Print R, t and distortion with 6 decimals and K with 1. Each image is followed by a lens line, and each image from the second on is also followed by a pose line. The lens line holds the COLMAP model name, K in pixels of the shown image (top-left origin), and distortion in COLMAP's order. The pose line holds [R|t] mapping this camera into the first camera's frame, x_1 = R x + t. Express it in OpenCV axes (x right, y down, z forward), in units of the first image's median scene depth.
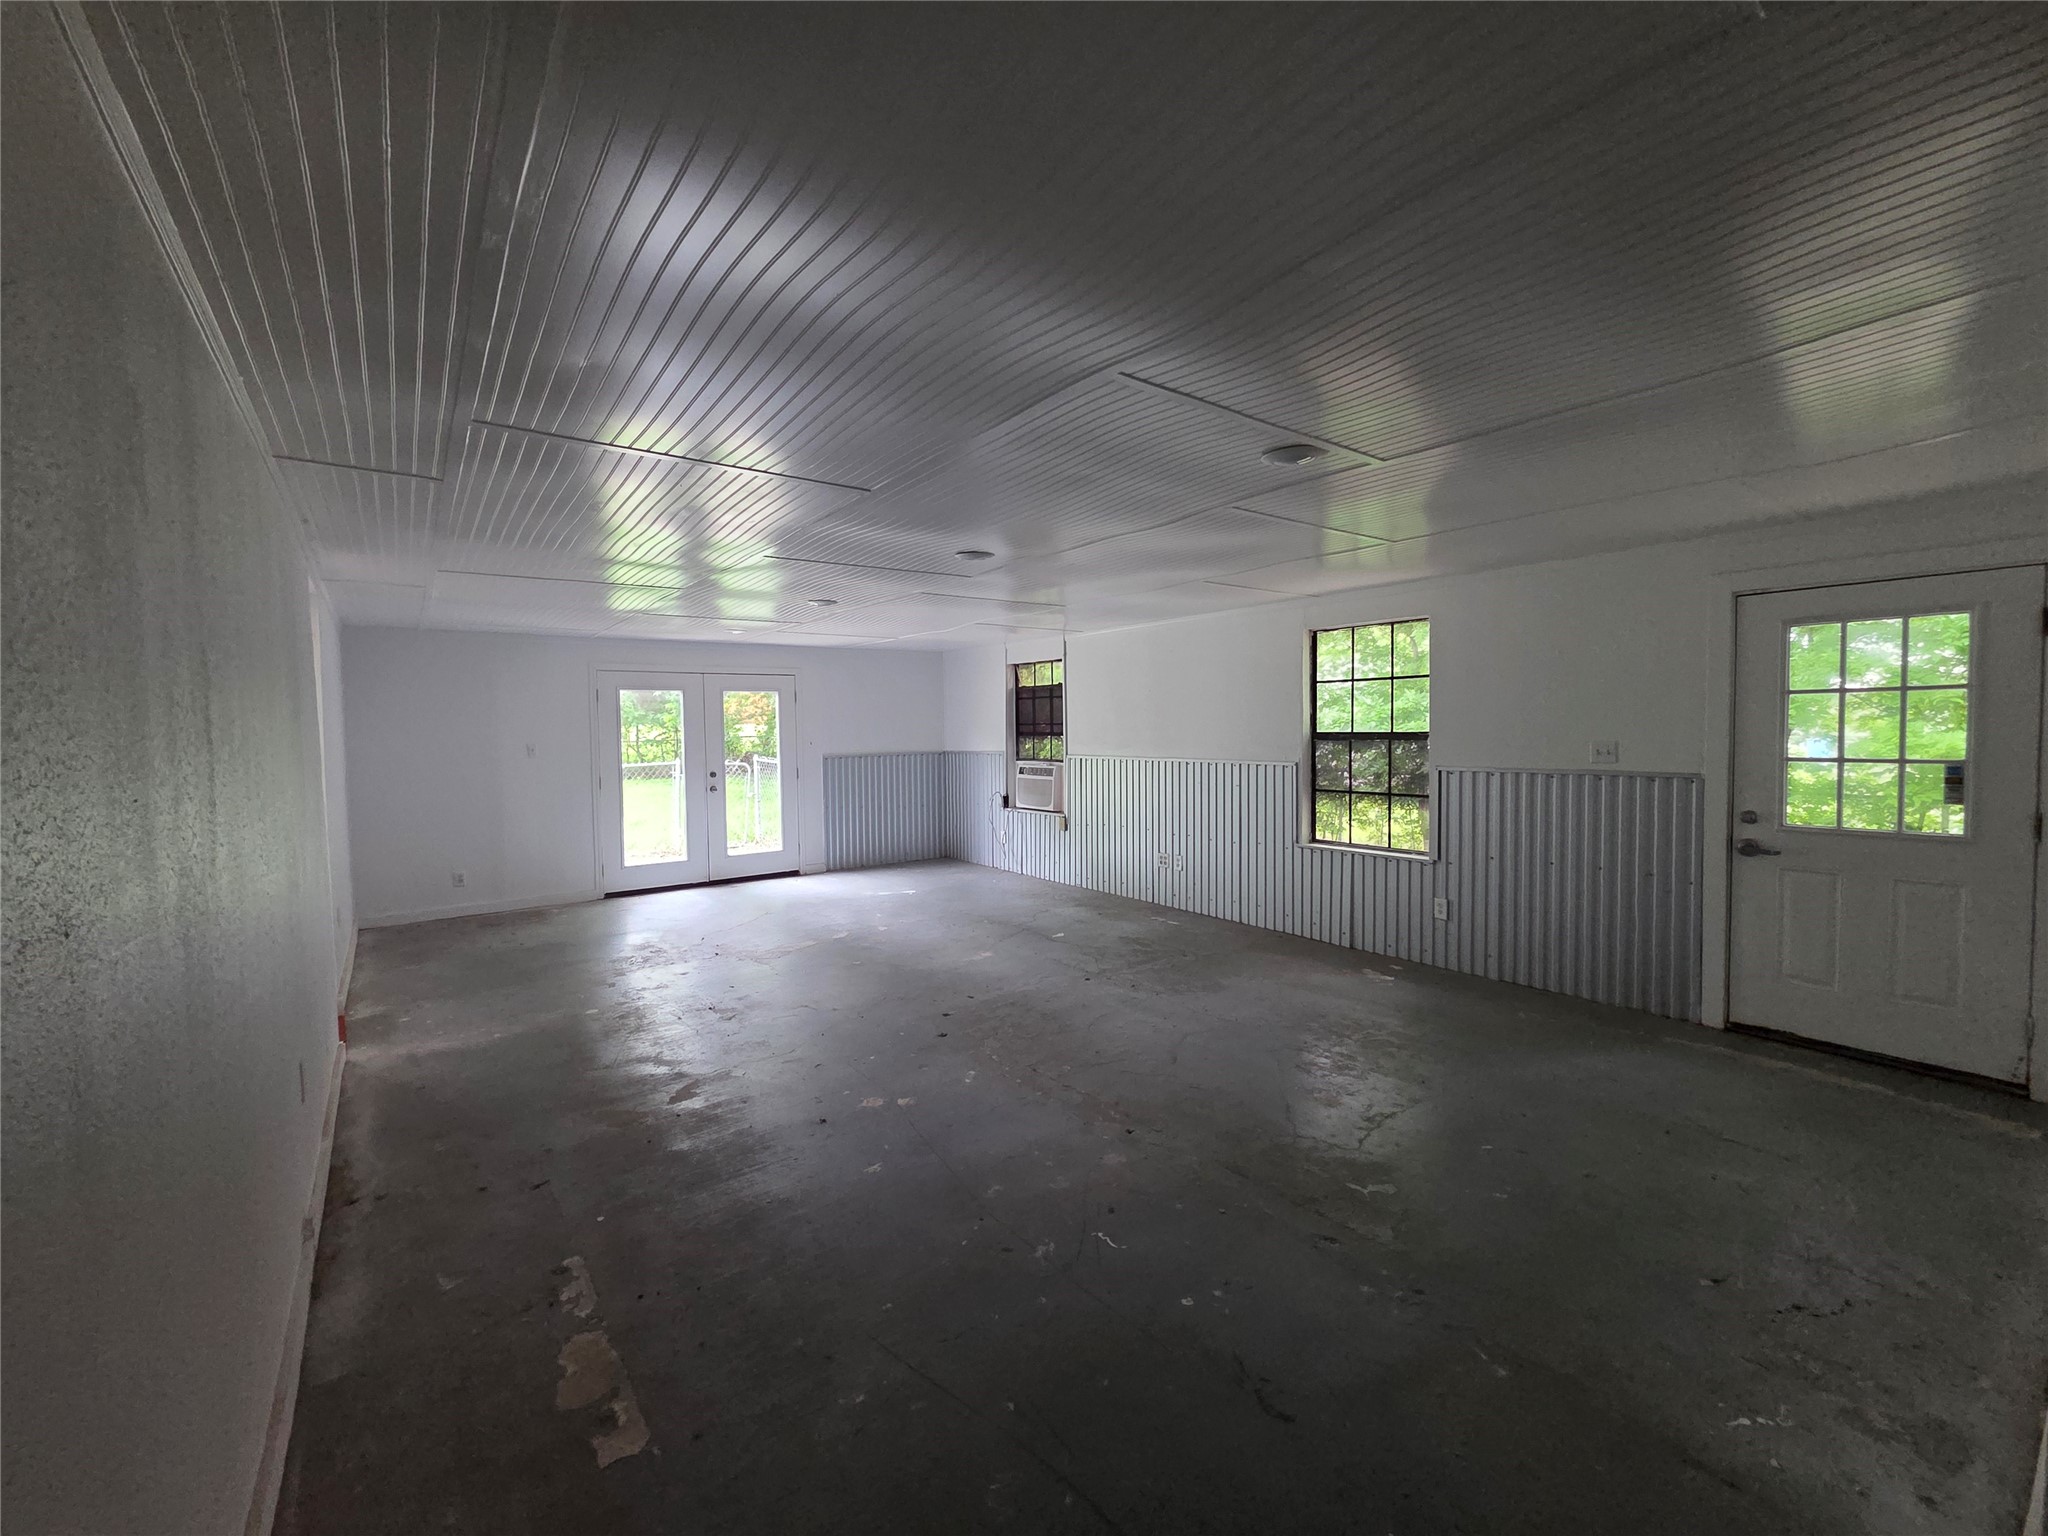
lens RADIAL K [[831.5, 0, 1022.5], [0, 831.5, 767.2], [0, 0, 1]] dist [0.000056, -0.000199]
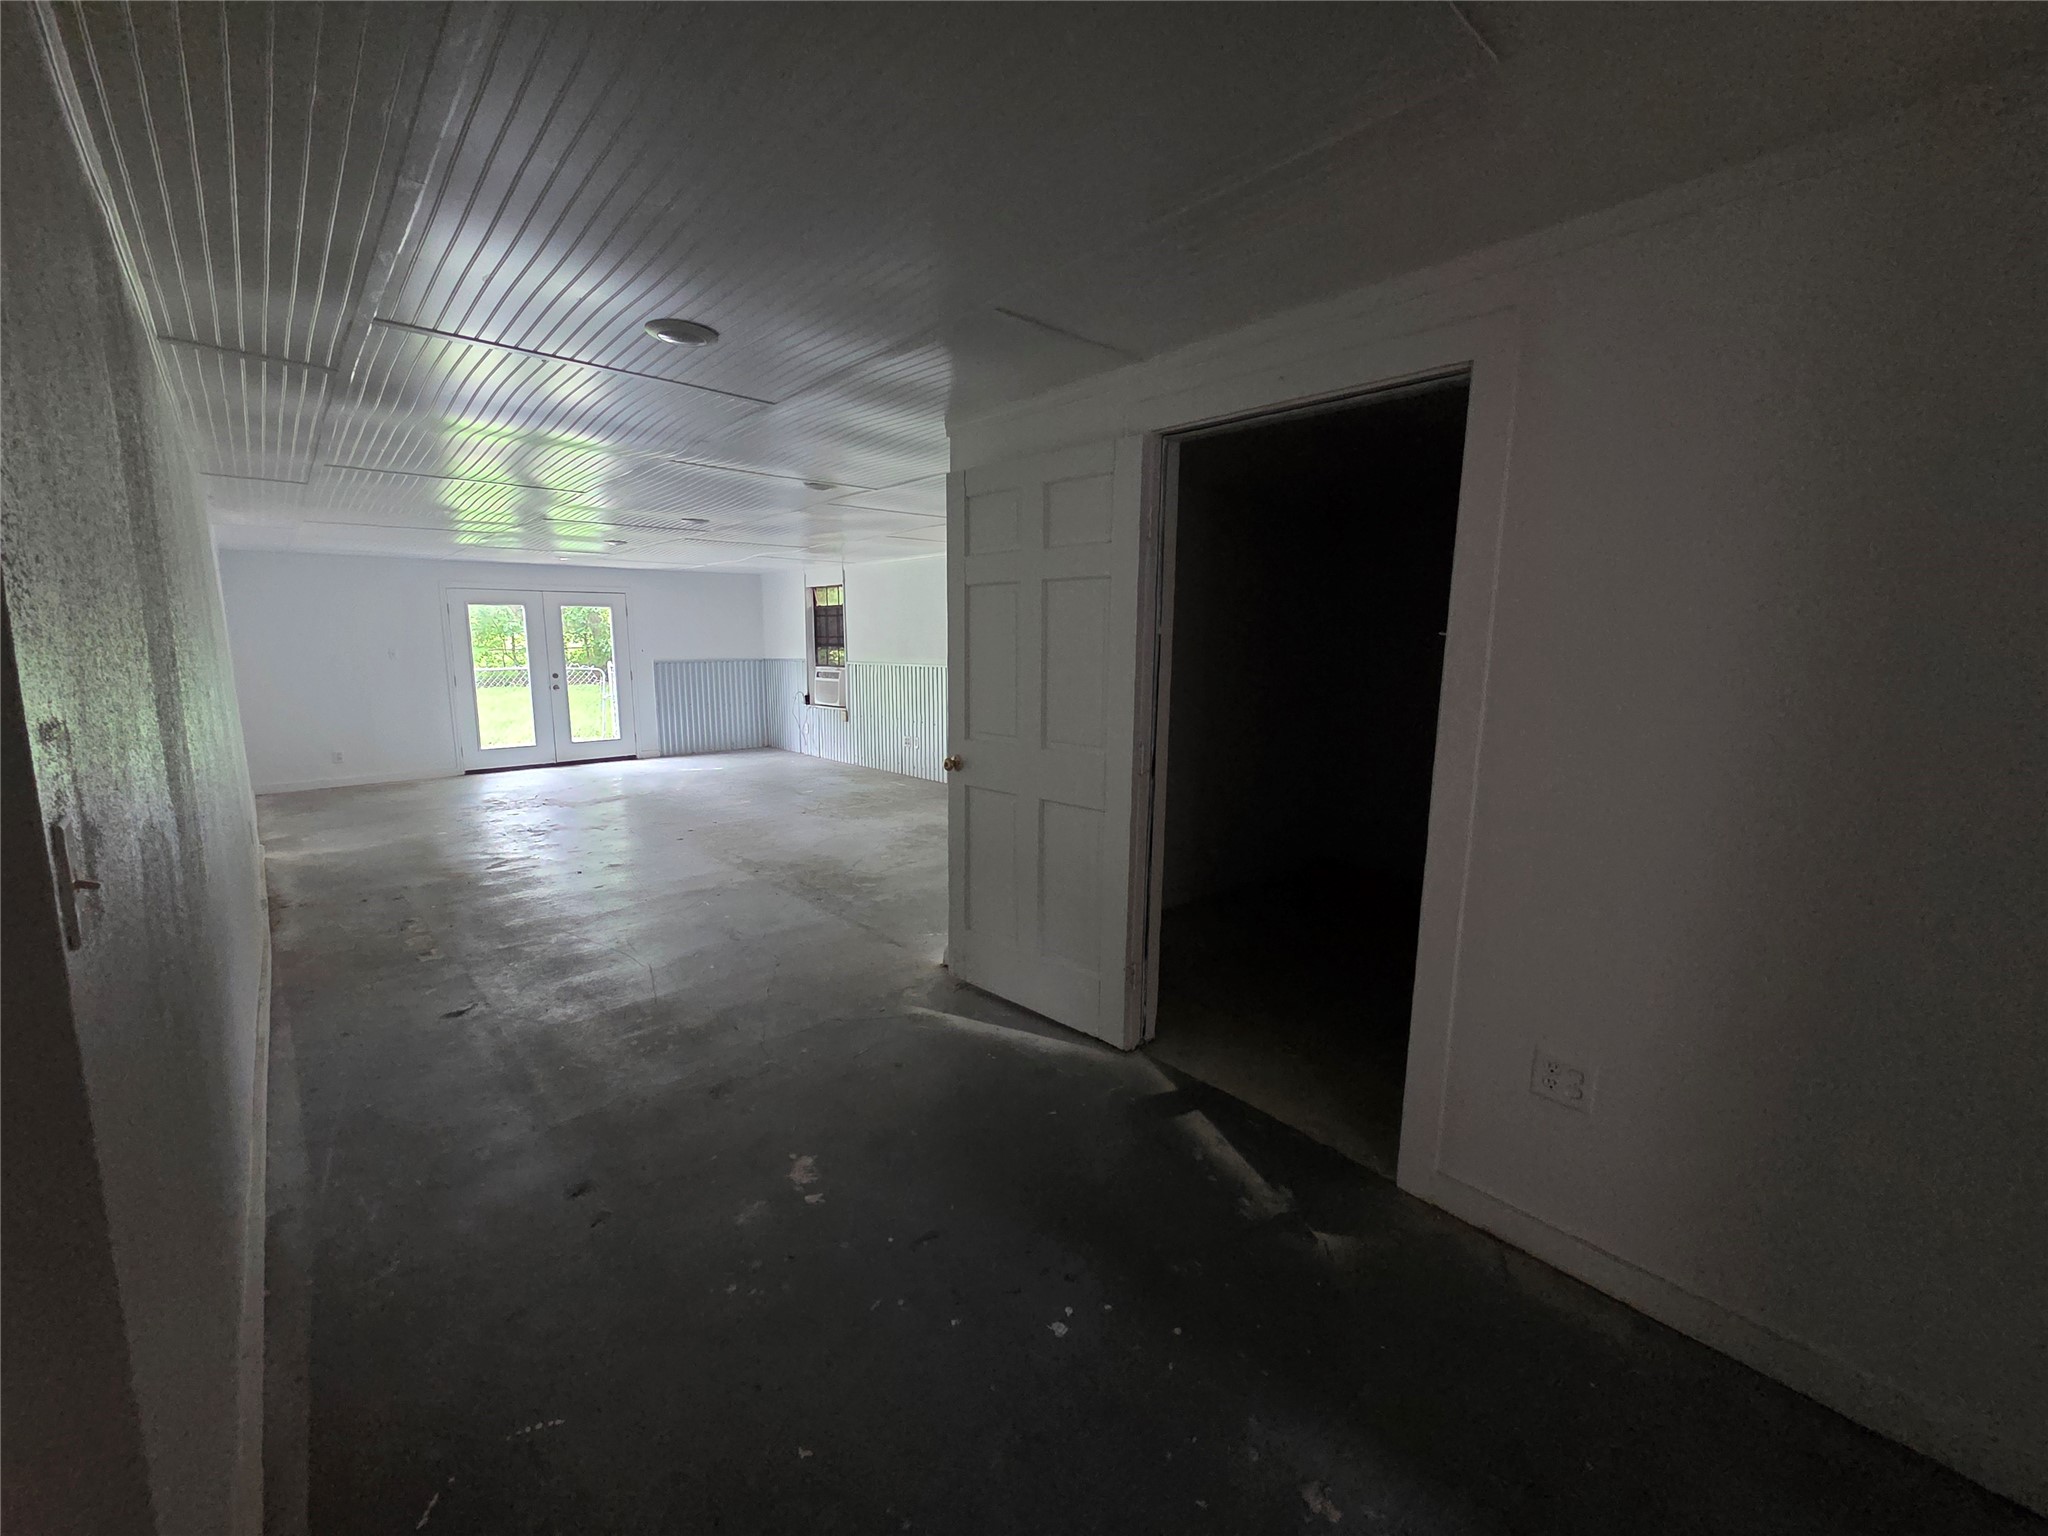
lens RADIAL K [[823.4, 0, 1022.6], [0, 823.4, 763.7], [0, 0, 1]] dist [-0.001574, -0.000160]
pose [[0.994986, -0.004747, 0.099906, 0.188768], [-0.005344, 0.994924, 0.100490, 0.012133], [-0.099876, -0.100520, 0.989909, -0.278694]]
